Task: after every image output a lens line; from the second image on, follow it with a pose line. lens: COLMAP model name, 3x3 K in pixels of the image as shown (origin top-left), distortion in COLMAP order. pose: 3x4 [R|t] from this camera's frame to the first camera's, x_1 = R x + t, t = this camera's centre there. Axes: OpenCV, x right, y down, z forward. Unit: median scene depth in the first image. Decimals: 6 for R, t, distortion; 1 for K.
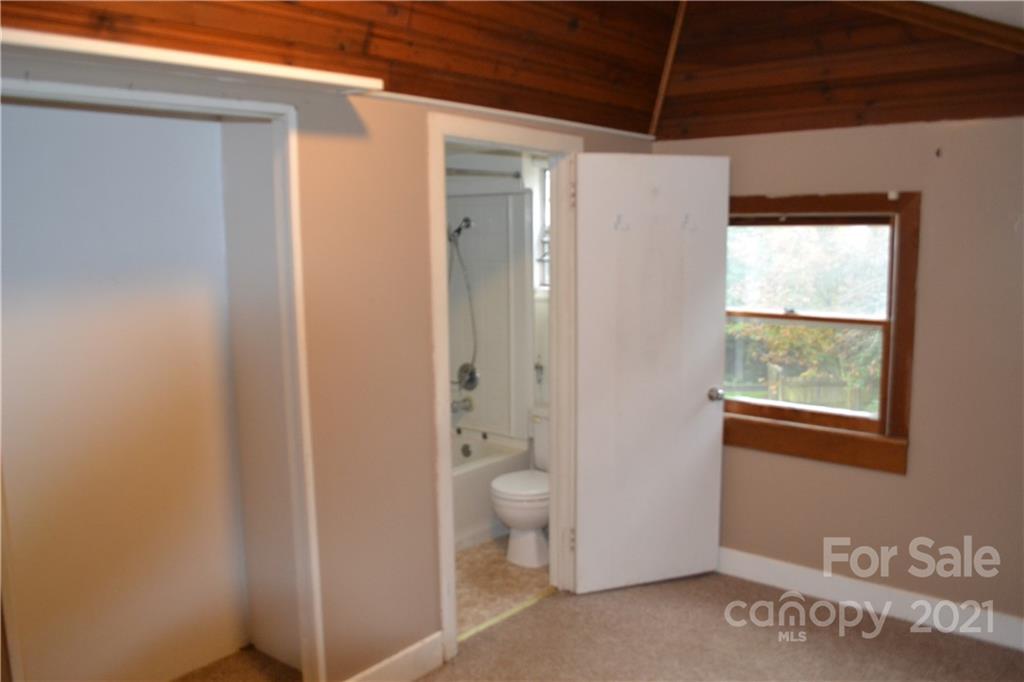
lens RADIAL K [[828.6, 0, 512.0], [0, 828.6, 341.0], [0, 0, 1]] dist [-0.060478, -0.004061]
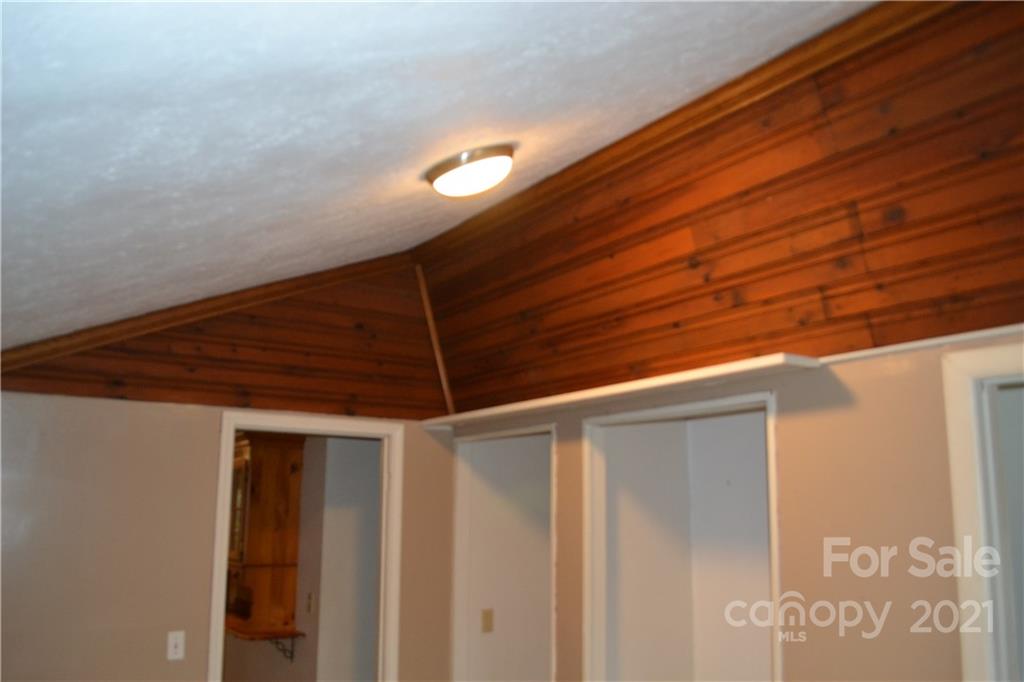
lens RADIAL K [[828.6, 0, 512.0], [0, 828.6, 341.0], [0, 0, 1]] dist [-0.060478, -0.004061]
pose [[-0.287413, -0.183383, -0.940088, 0.796016], [-0.141971, 0.978815, -0.147533, -0.136700], [0.947227, 0.091063, -0.307359, 0.947090]]
